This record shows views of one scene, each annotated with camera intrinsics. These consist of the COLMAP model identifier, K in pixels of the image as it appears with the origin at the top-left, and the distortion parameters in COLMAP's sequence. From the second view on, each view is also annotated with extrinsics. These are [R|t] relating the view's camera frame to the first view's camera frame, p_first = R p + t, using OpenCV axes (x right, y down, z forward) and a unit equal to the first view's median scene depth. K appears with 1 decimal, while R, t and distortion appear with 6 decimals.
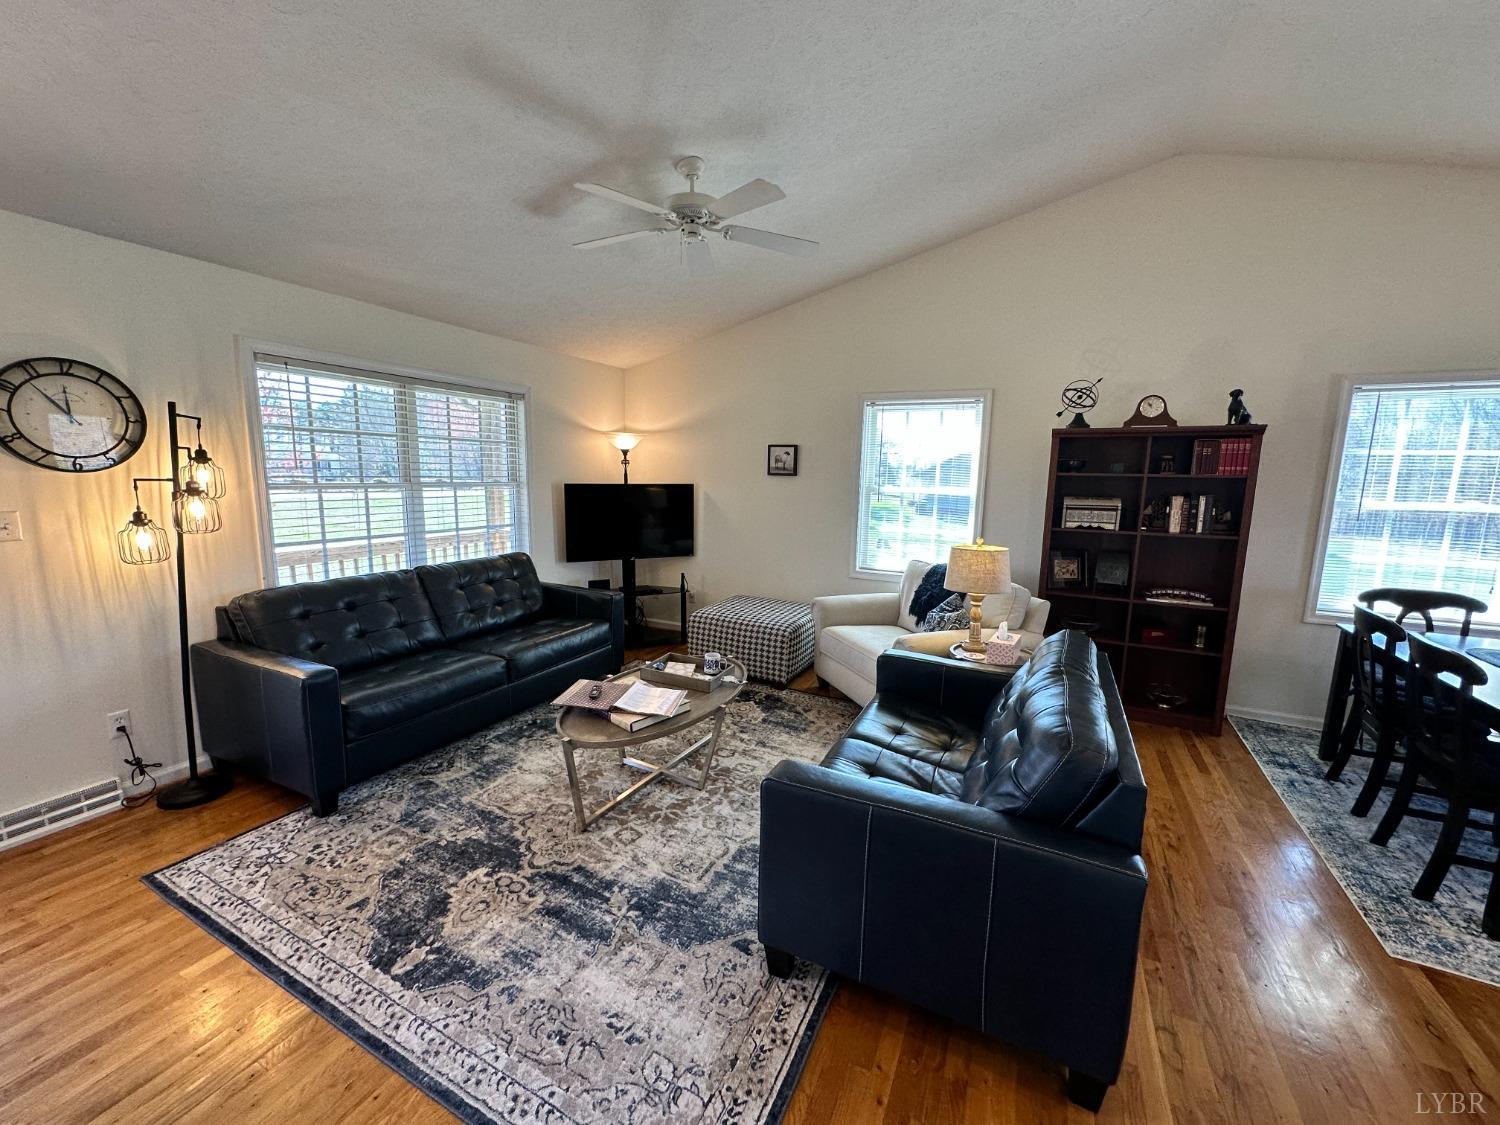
lens RADIAL K [[603.3, 0, 746.5], [0, 603.3, 560.8], [0, 0, 1]] dist [-0.000046, -0.000305]
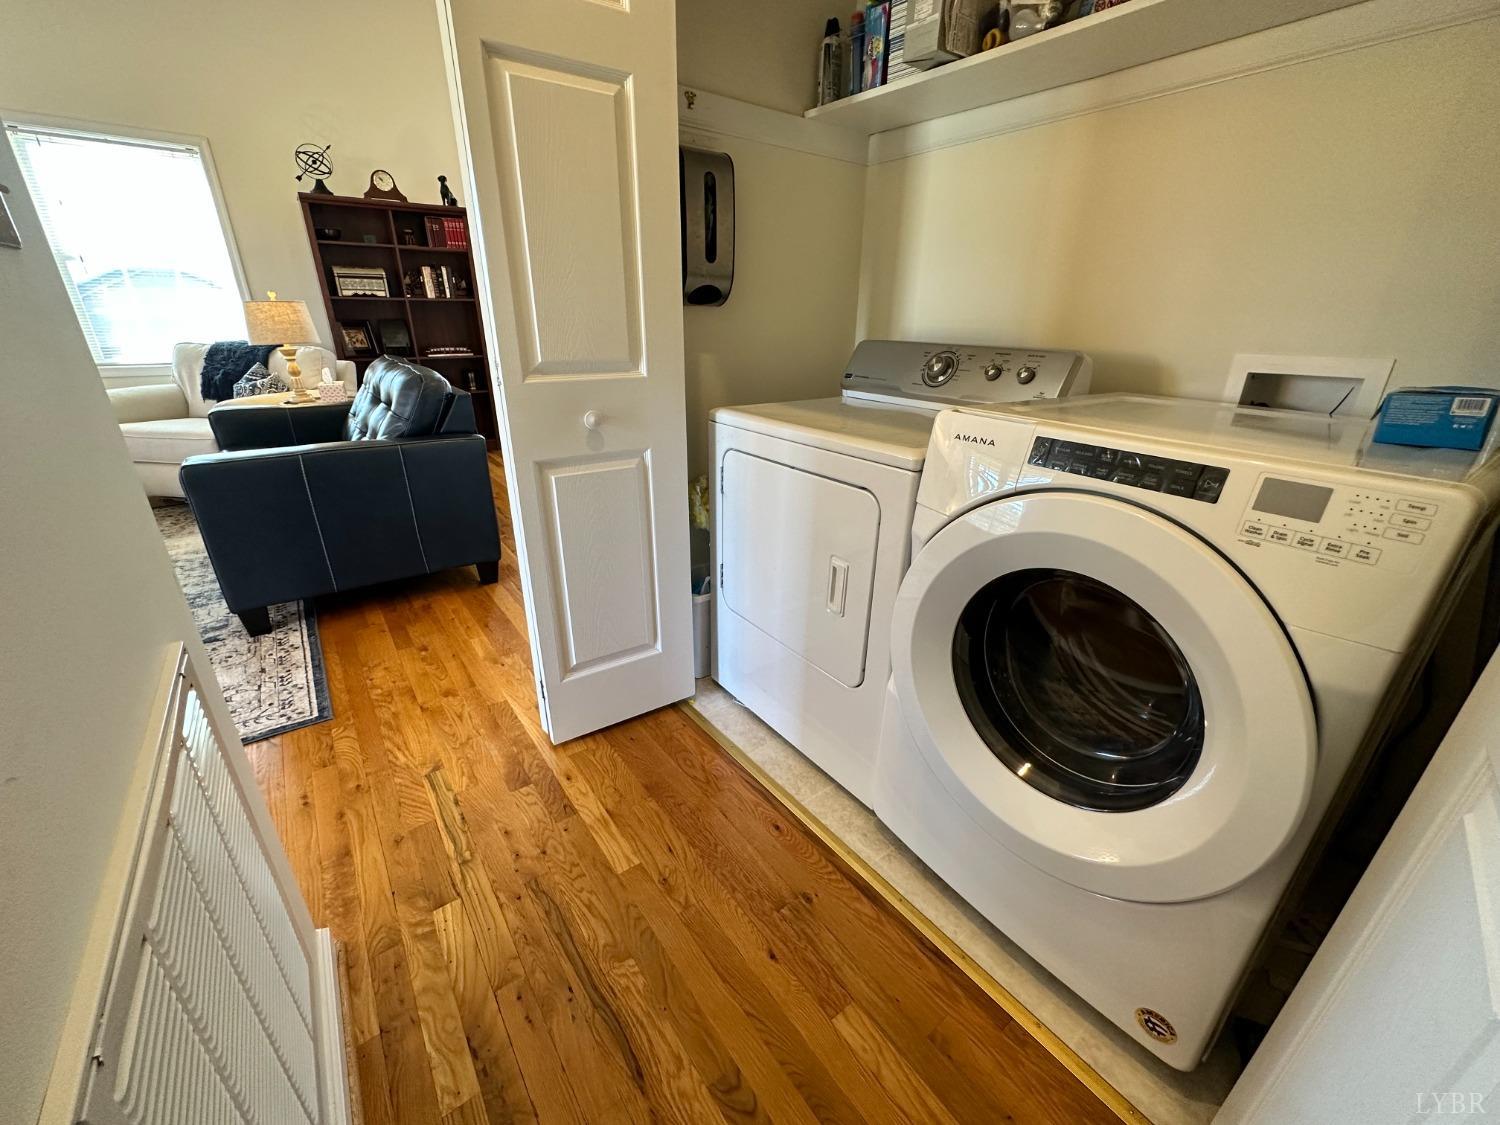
lens RADIAL K [[603.3, 0, 756.9], [0, 603.3, 566.0], [0, 0, 1]] dist [-0.000046, -0.000305]
pose [[0.450219, -0.355265, 0.819200, -0.235811], [0.125762, 0.933526, 0.335728, 0.143727], [-0.884017, -0.048126, 0.464970, -0.237821]]
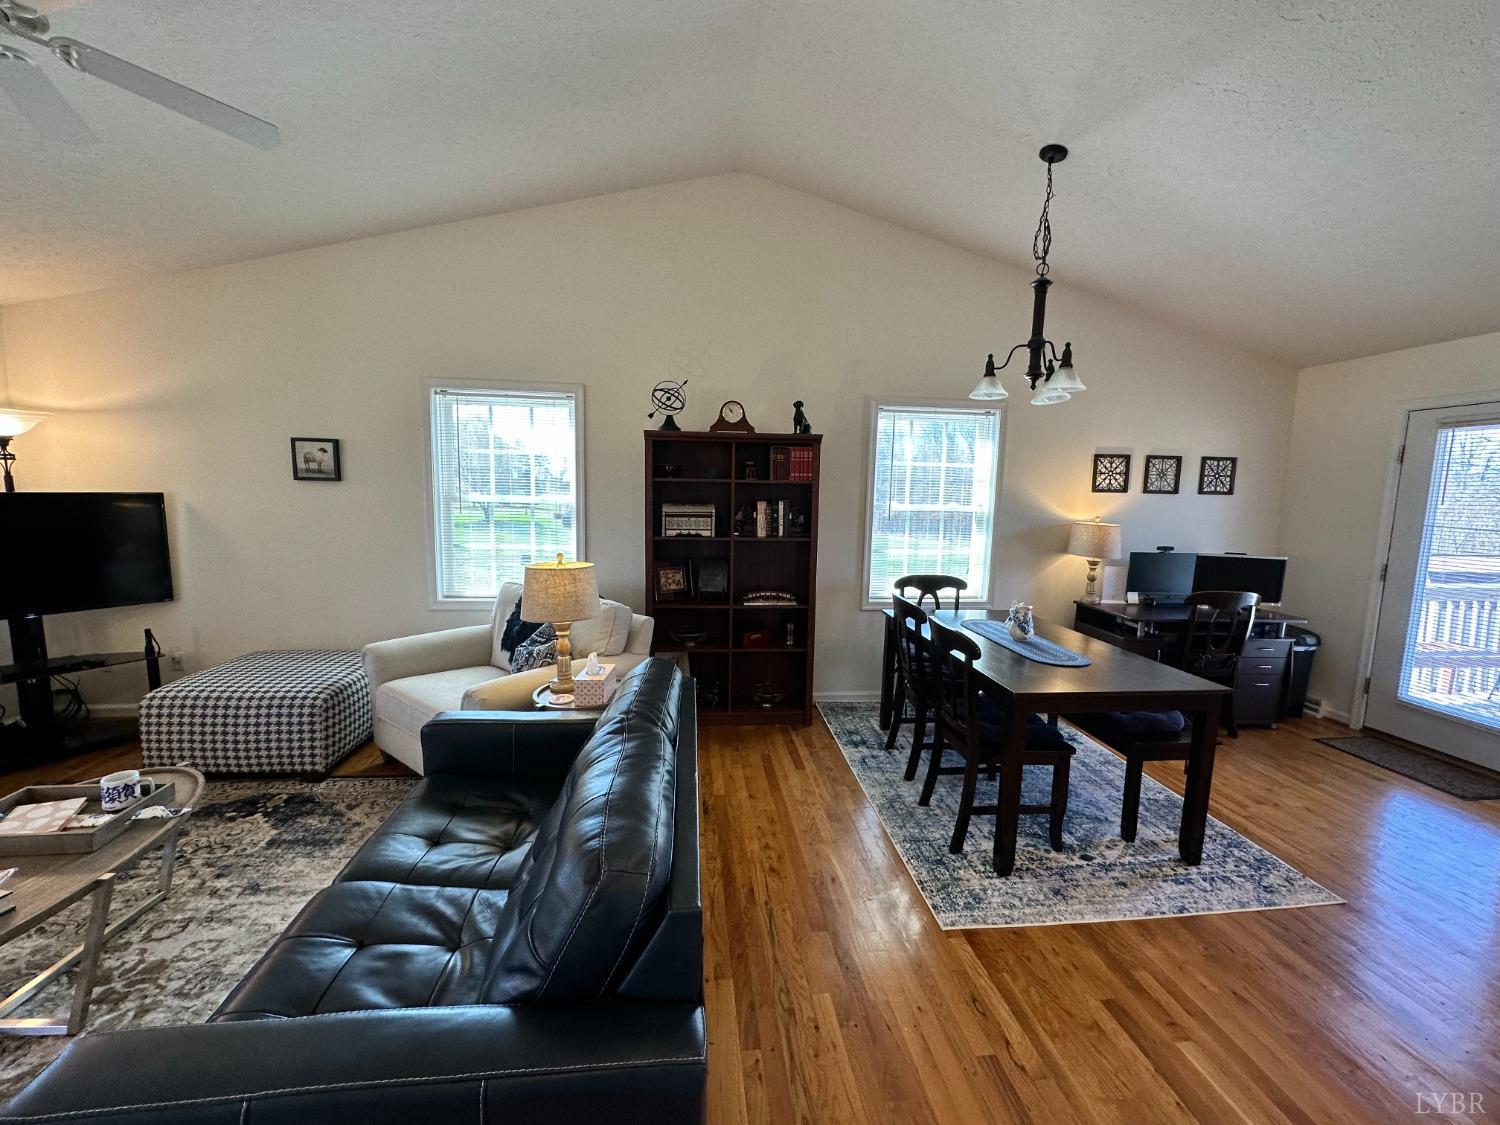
lens RADIAL K [[603.3, 0, 753.3], [0, 603.3, 558.0], [0, 0, 1]] dist [-0.000046, -0.000305]
pose [[0.841165, -0.060762, 0.537354, 0.146116], [0.074052, 0.997249, -0.003154, -0.008705], [-0.535684, 0.042445, 0.843351, 0.145229]]
